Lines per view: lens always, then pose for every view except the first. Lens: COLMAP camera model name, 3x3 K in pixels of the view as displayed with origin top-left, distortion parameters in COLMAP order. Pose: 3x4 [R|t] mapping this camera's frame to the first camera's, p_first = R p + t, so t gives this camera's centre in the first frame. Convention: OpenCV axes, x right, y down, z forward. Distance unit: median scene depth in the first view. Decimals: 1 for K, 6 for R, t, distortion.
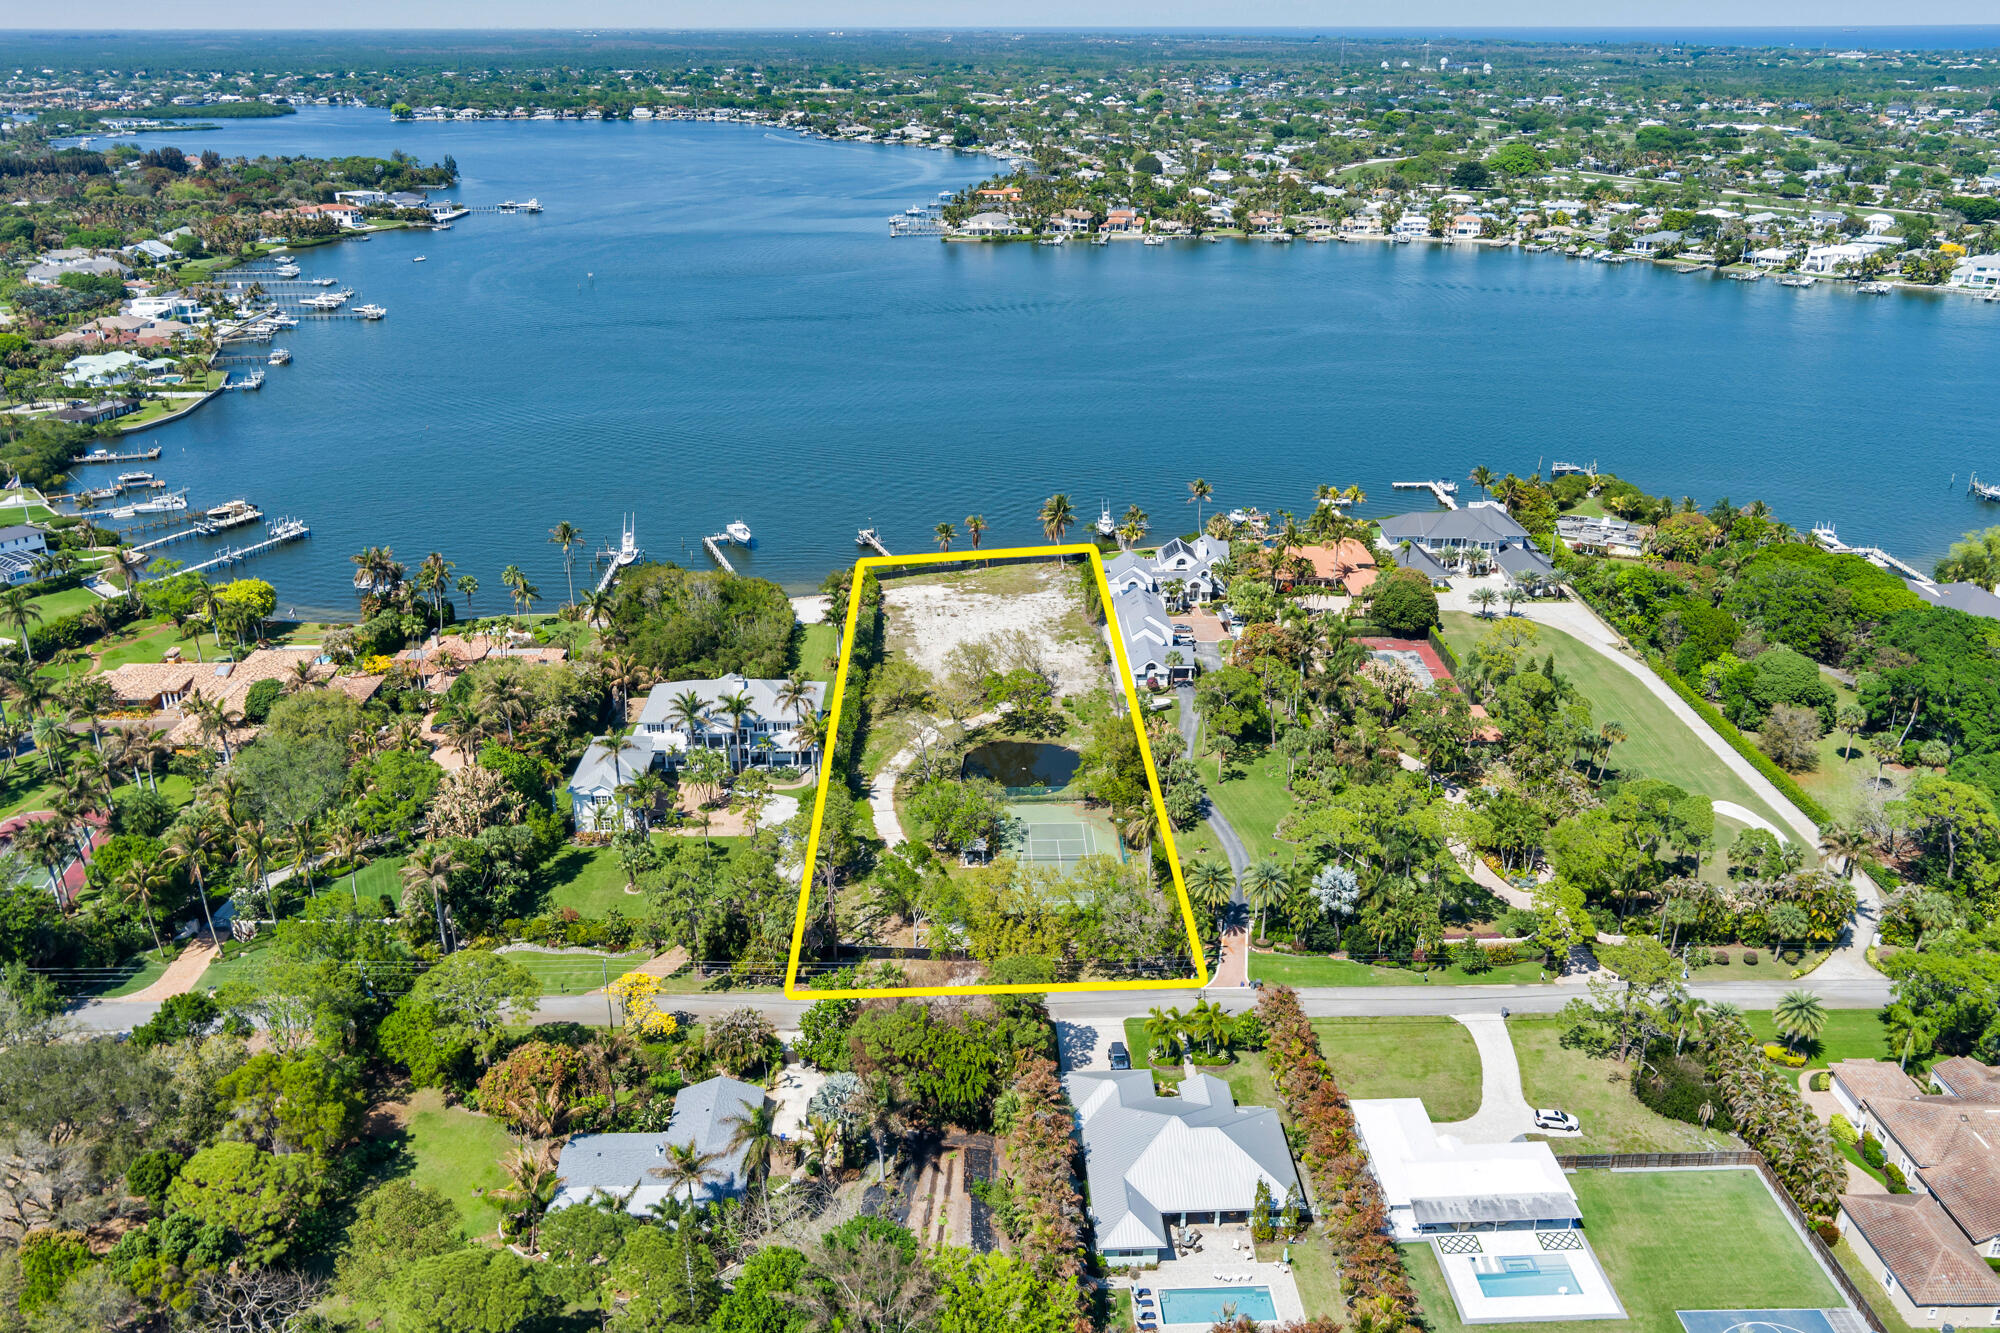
lens RADIAL K [[1578.9, 0, 1000.0], [0, 1578.9, 666.5], [0, 0, 1]] dist [-0.029342, 0.041814]
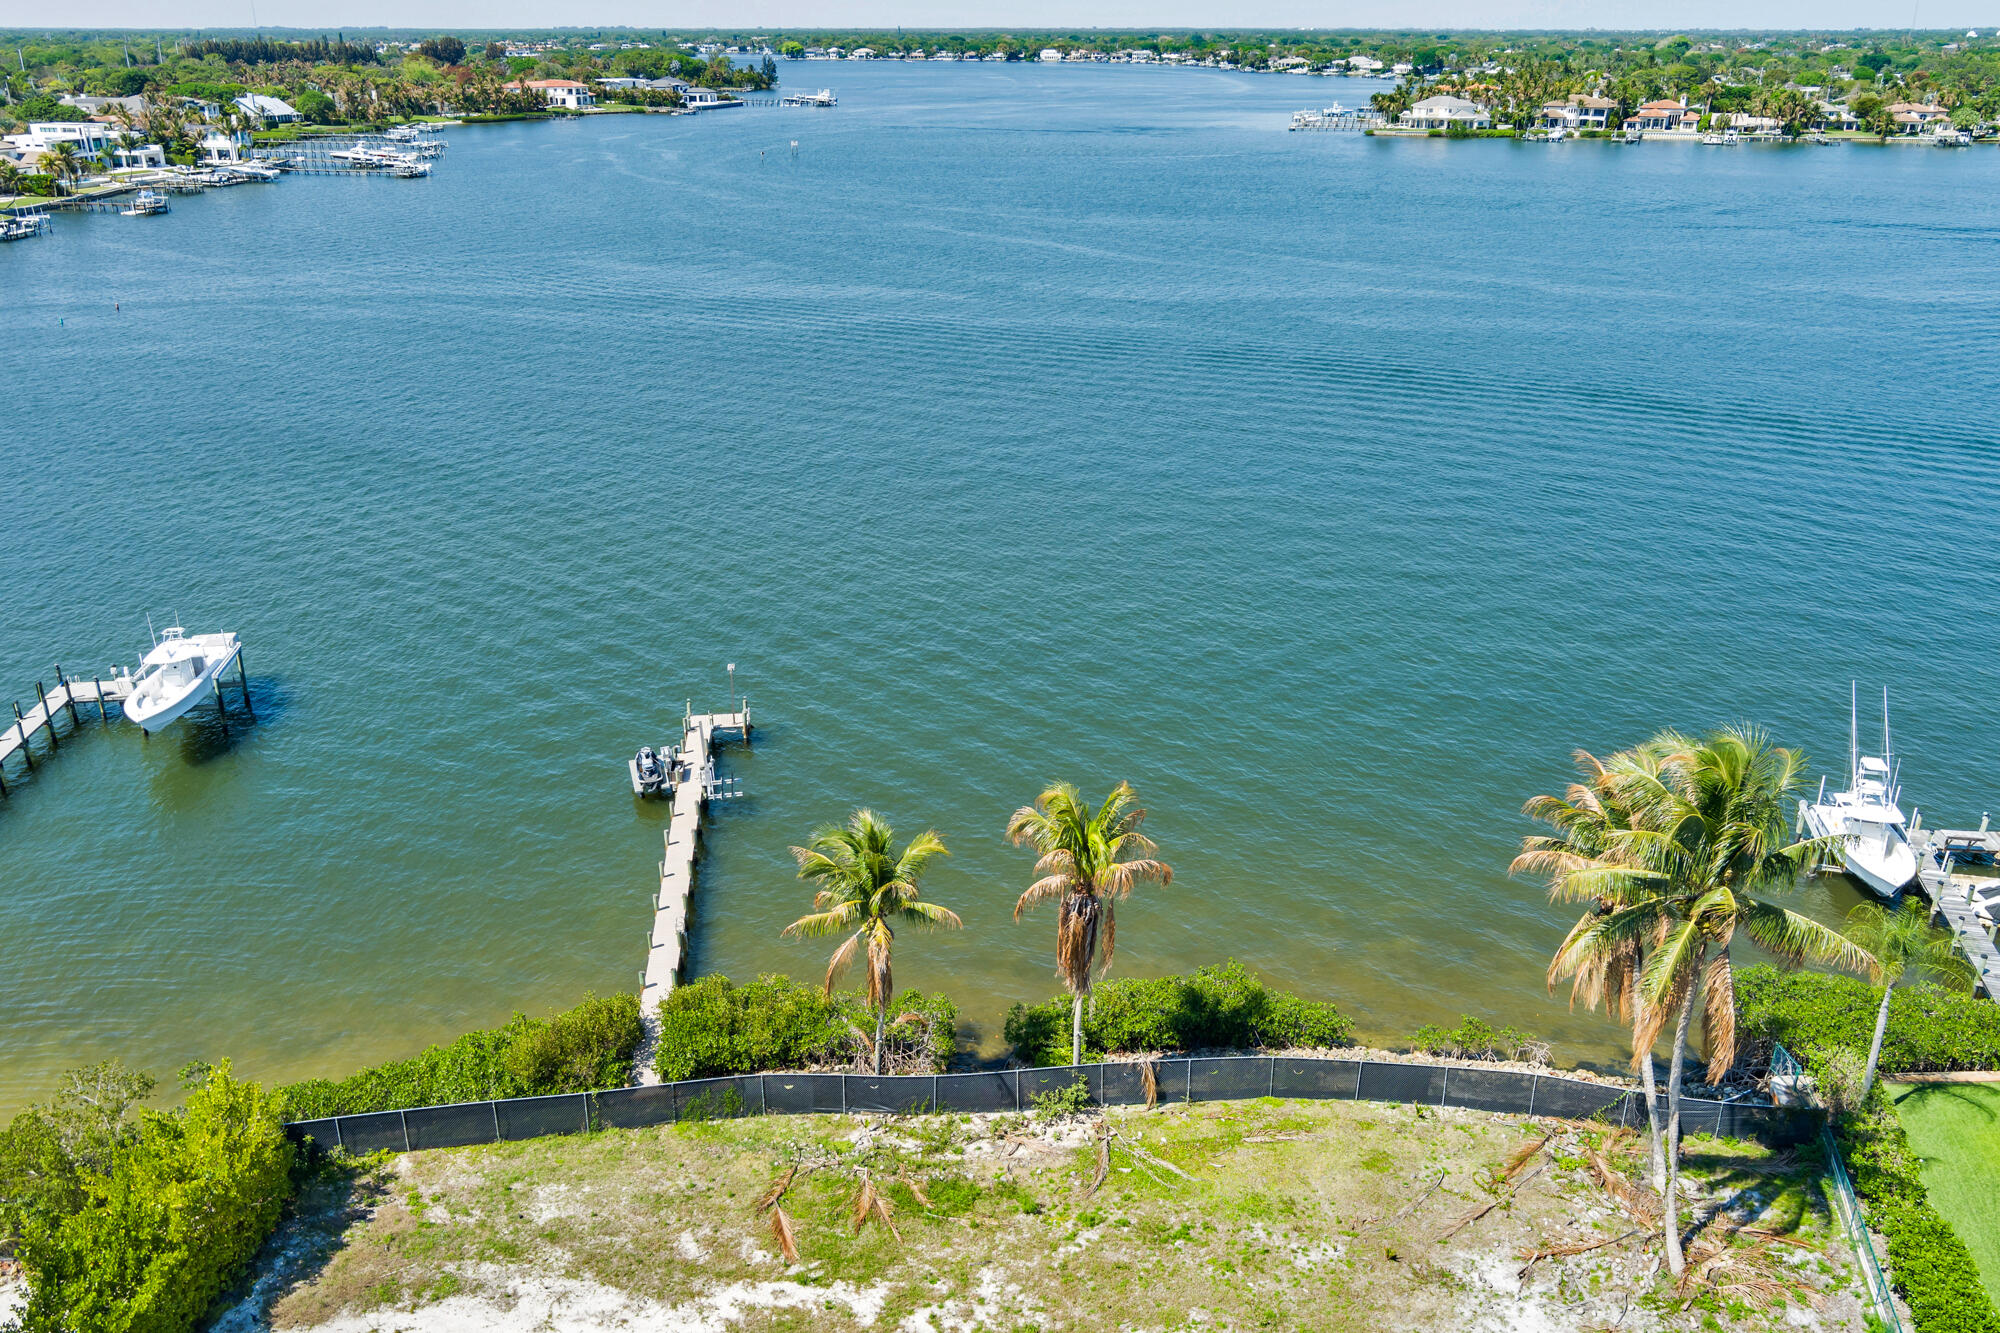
lens RADIAL K [[1578.9, 0, 1000.0], [0, 1578.9, 666.5], [0, 0, 1]] dist [-0.029342, 0.041814]
pose [[0.961593, 0.103010, -0.254418, 0.005124], [-0.104049, 0.994528, 0.009406, -0.041792], [0.253994, 0.017428, 0.967049, 0.330121]]
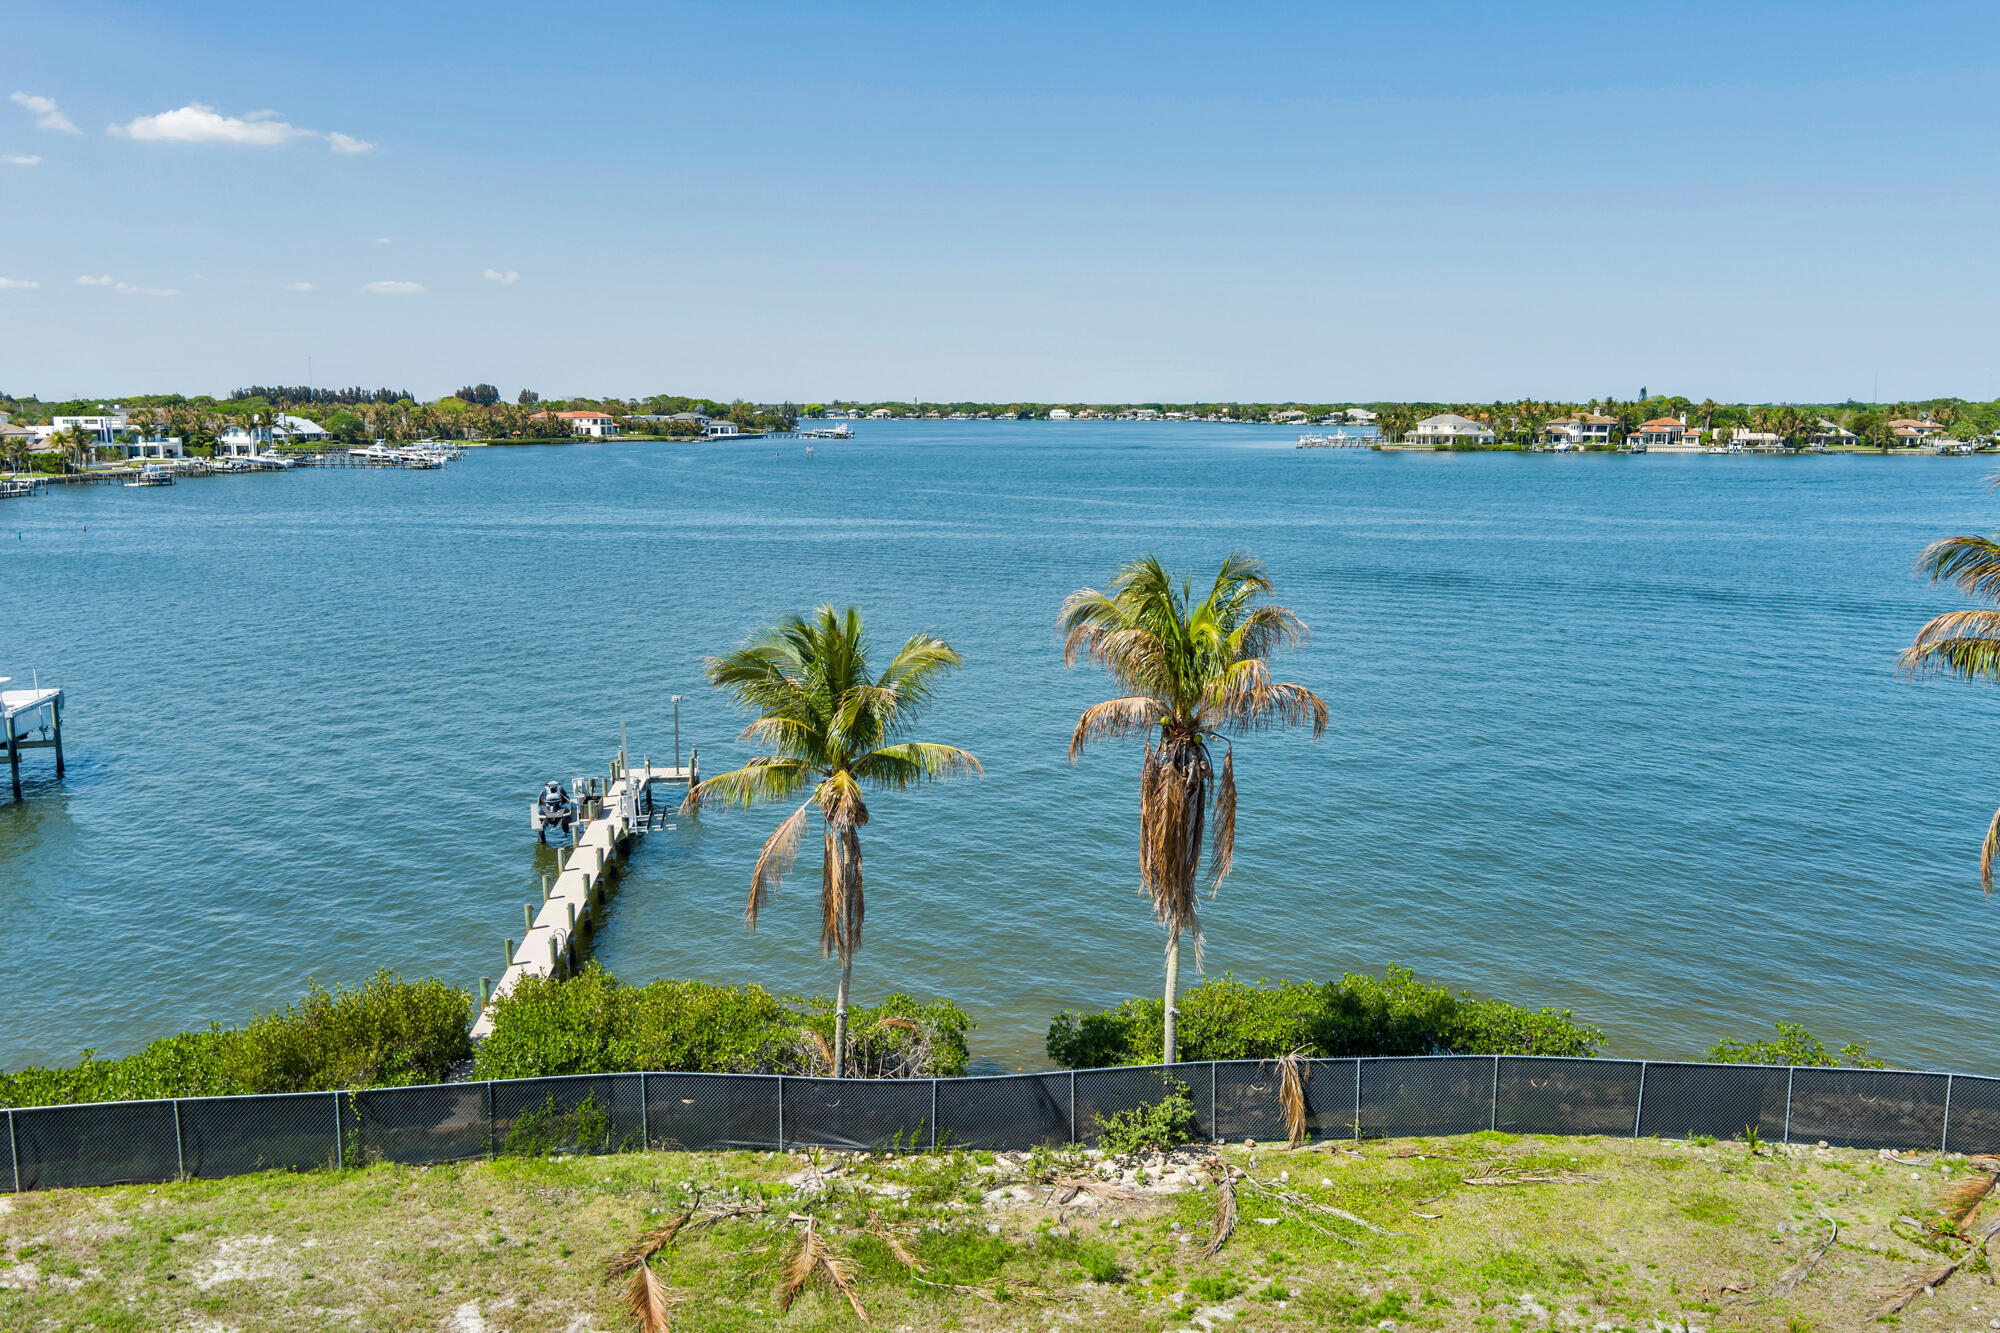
lens RADIAL K [[1578.9, 0, 1000.0], [0, 1578.9, 666.5], [0, 0, 1]] dist [-0.029342, 0.041814]
pose [[0.959681, 0.043368, -0.277725, -0.000102], [-0.104765, 0.972022, -0.210231, -0.026814], [0.260838, 0.230851, 0.937375, 0.353123]]
